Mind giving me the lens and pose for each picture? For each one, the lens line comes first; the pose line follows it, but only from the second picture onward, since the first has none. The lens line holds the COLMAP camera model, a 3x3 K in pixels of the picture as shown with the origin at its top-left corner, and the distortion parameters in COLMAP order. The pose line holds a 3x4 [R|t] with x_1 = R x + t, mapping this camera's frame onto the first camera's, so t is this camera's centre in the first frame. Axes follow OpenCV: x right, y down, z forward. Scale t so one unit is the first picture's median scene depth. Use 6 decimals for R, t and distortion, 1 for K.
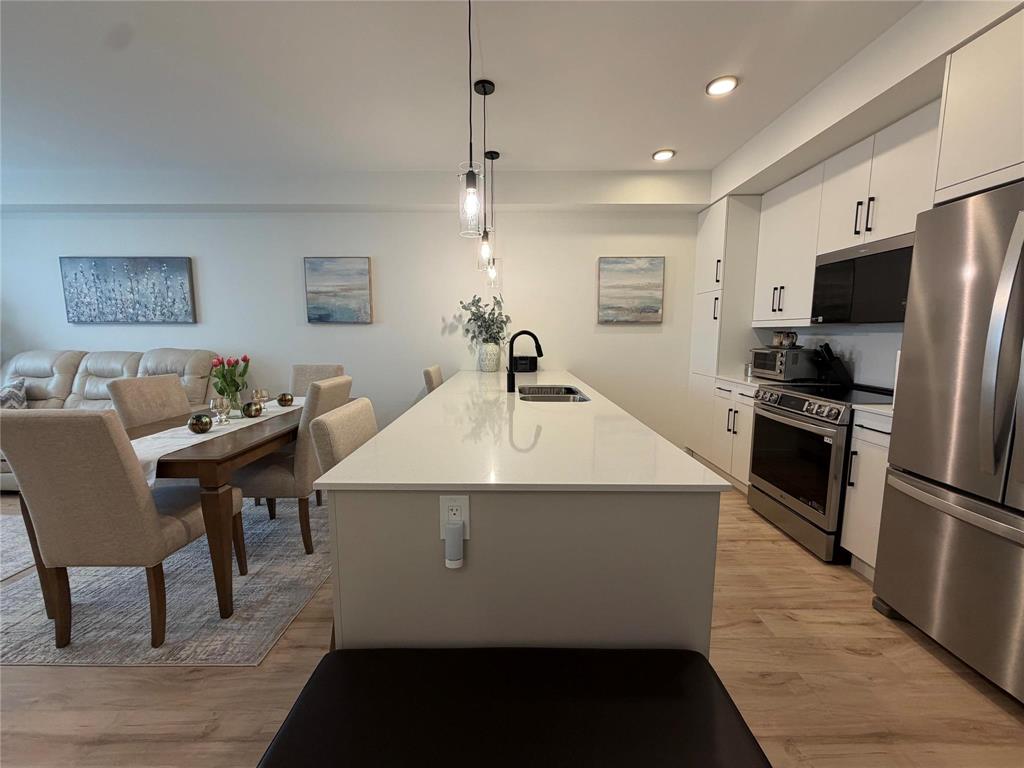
lens RADIAL K [[407.4, 0, 509.4], [0, 407.4, 383.2], [0, 0, 1]] dist [-0.000494, -0.000067]
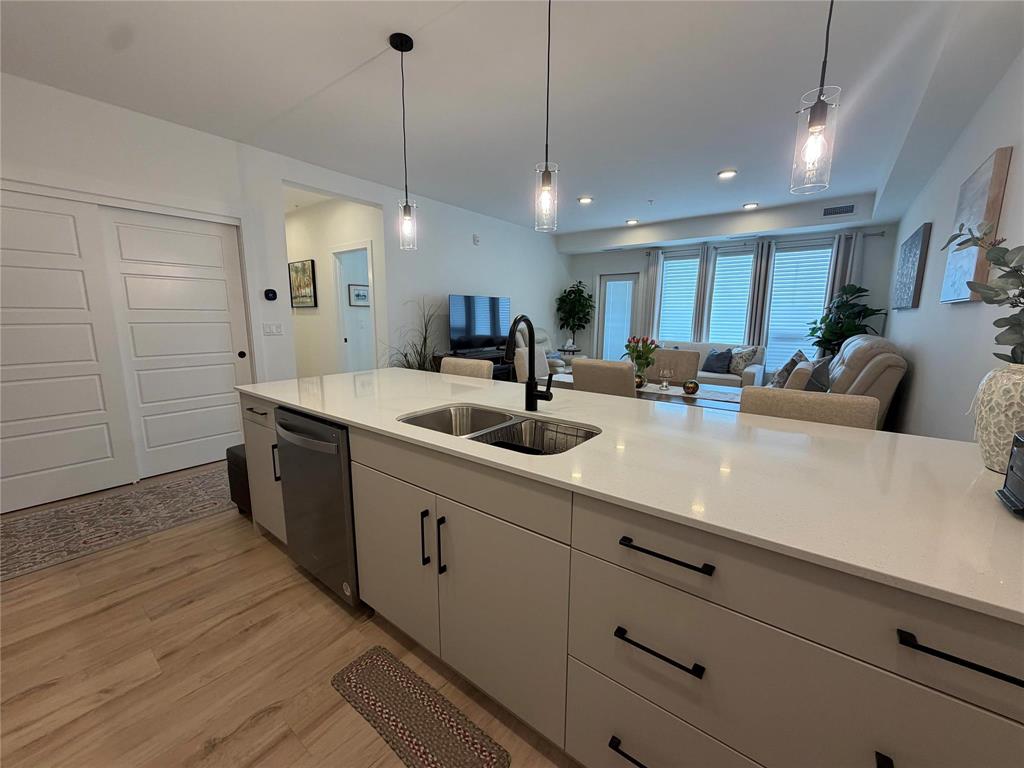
lens RADIAL K [[407.4, 0, 509.6], [0, 407.4, 383.7], [0, 0, 1]] dist [-0.000494, -0.000067]
pose [[-0.610330, 0.126953, -0.781908, 0.355069], [-0.104311, 0.965599, 0.238199, -0.113722], [0.785249, 0.226941, -0.576091, 0.896194]]
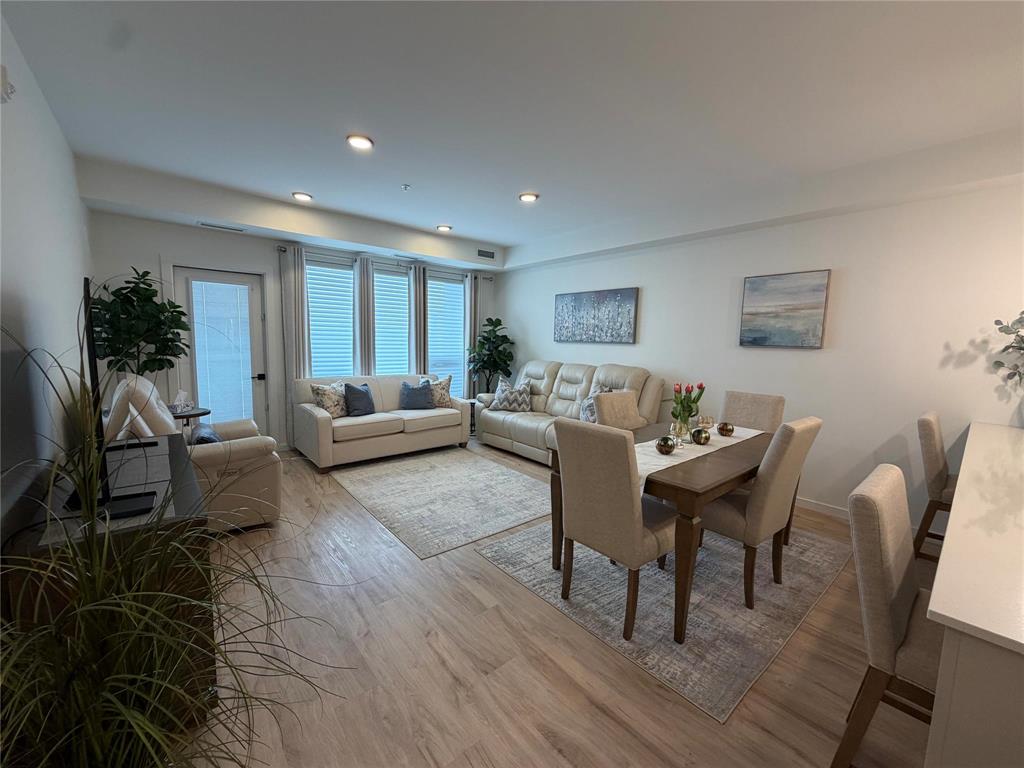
lens RADIAL K [[407.4, 0, 510.0], [0, 407.4, 383.1], [0, 0, 1]] dist [-0.000494, -0.000067]
pose [[0.651530, 0.095084, -0.752641, -0.122471], [-0.116349, 0.992901, 0.024718, -0.023677], [0.749648, 0.071464, 0.657967, -0.020315]]
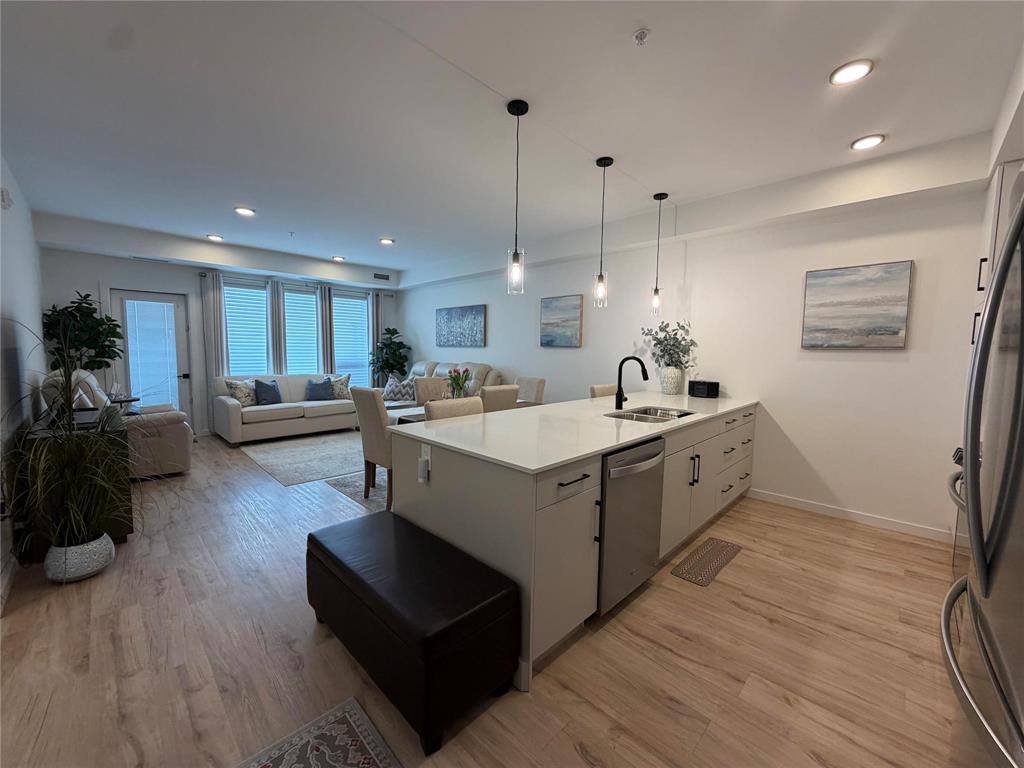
lens RADIAL K [[407.4, 0, 510.2], [0, 407.4, 383.9], [0, 0, 1]] dist [-0.000494, -0.000067]
pose [[0.713840, 0.067546, -0.697044, 0.388994], [-0.099117, 0.995063, -0.005079, -0.008709], [0.693259, 0.072714, 0.717011, -0.026768]]
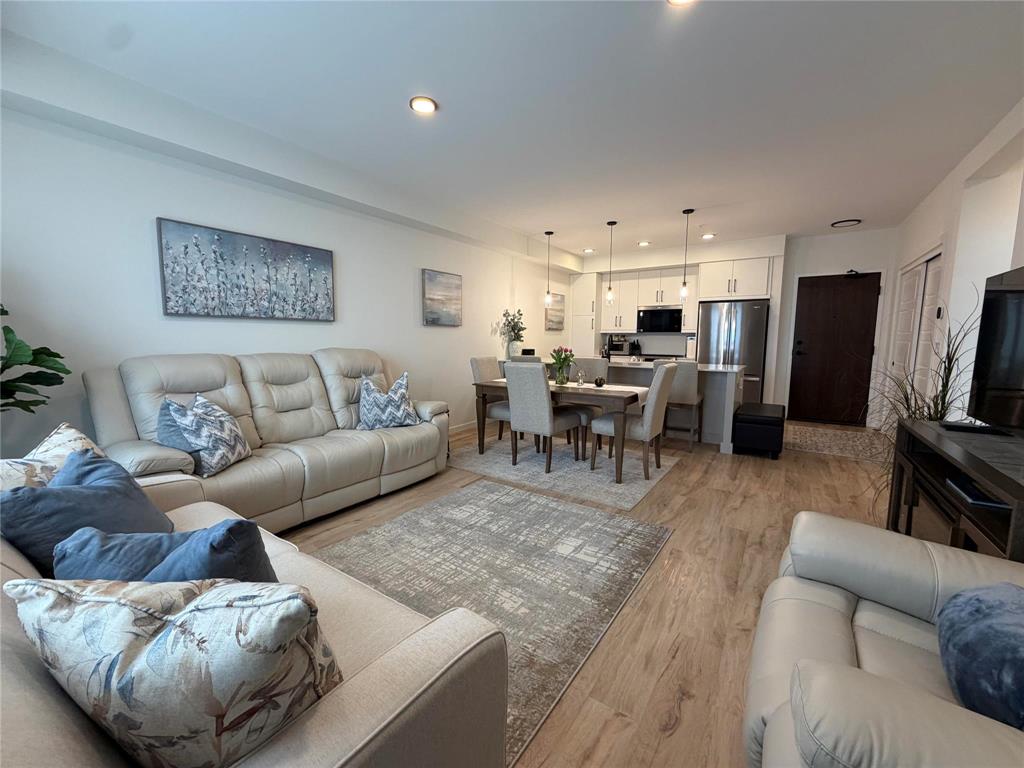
lens RADIAL K [[407.4, 0, 509.2], [0, 407.4, 383.6], [0, 0, 1]] dist [-0.000494, -0.000067]
pose [[0.563780, -0.091017, 0.820895, -1.362304], [0.097871, 0.994269, 0.043023, -0.006686], [-0.820106, 0.056086, 0.569457, 0.150074]]
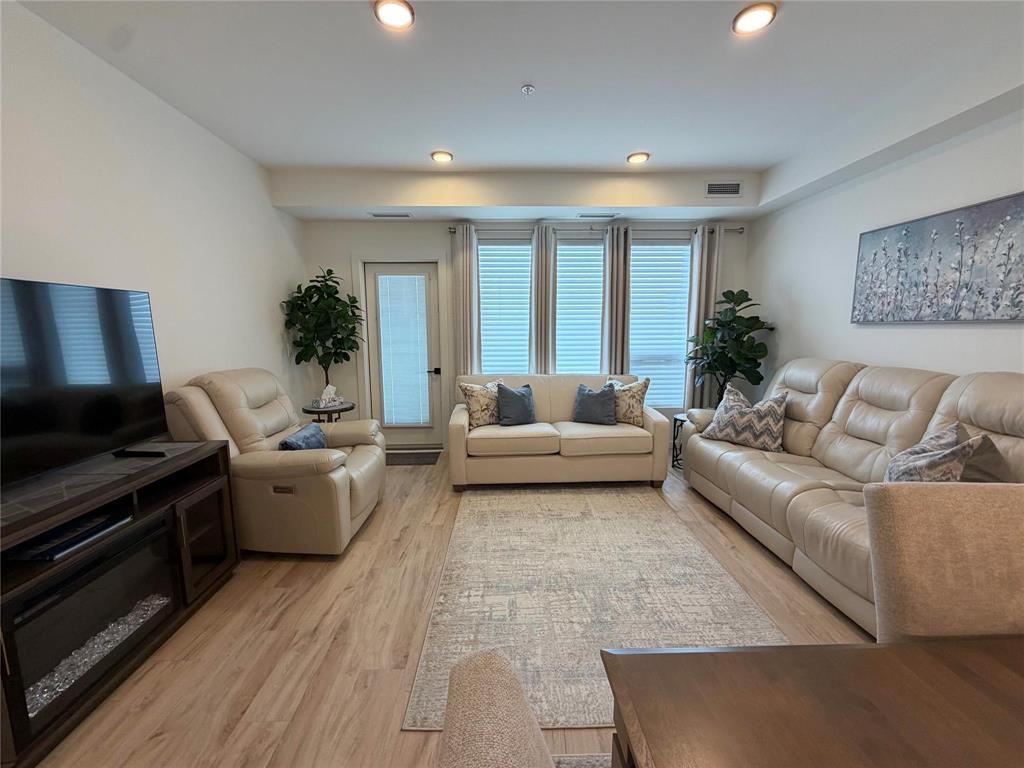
lens RADIAL K [[407.4, 0, 509.3], [0, 407.4, 383.3], [0, 0, 1]] dist [-0.000494, -0.000067]
pose [[0.034798, 0.135598, -0.990153, -0.363261], [-0.116664, 0.984530, 0.130728, -0.066294], [0.992562, 0.110966, 0.050079, 0.364420]]
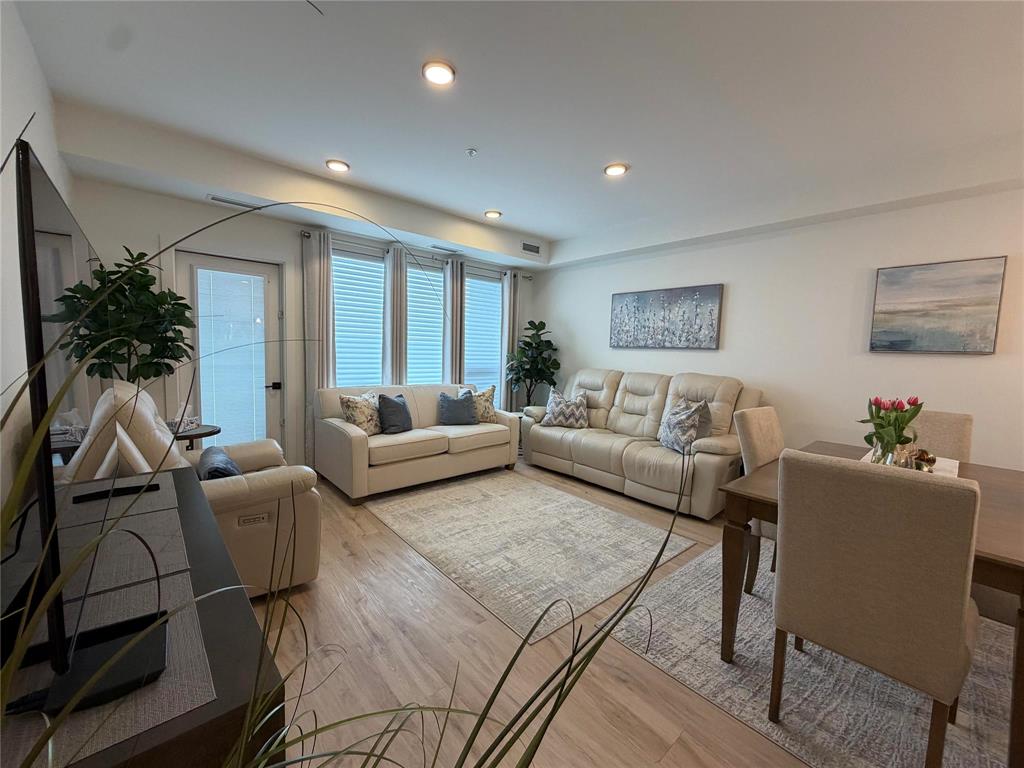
lens RADIAL K [[407.4, 0, 510.1], [0, 407.4, 383.5], [0, 0, 1]] dist [-0.000494, -0.000067]
pose [[0.664667, 0.079737, -0.742872, -0.374331], [-0.121509, 0.992588, -0.002177, -0.000907], [0.737193, 0.091712, 0.669429, -0.029799]]
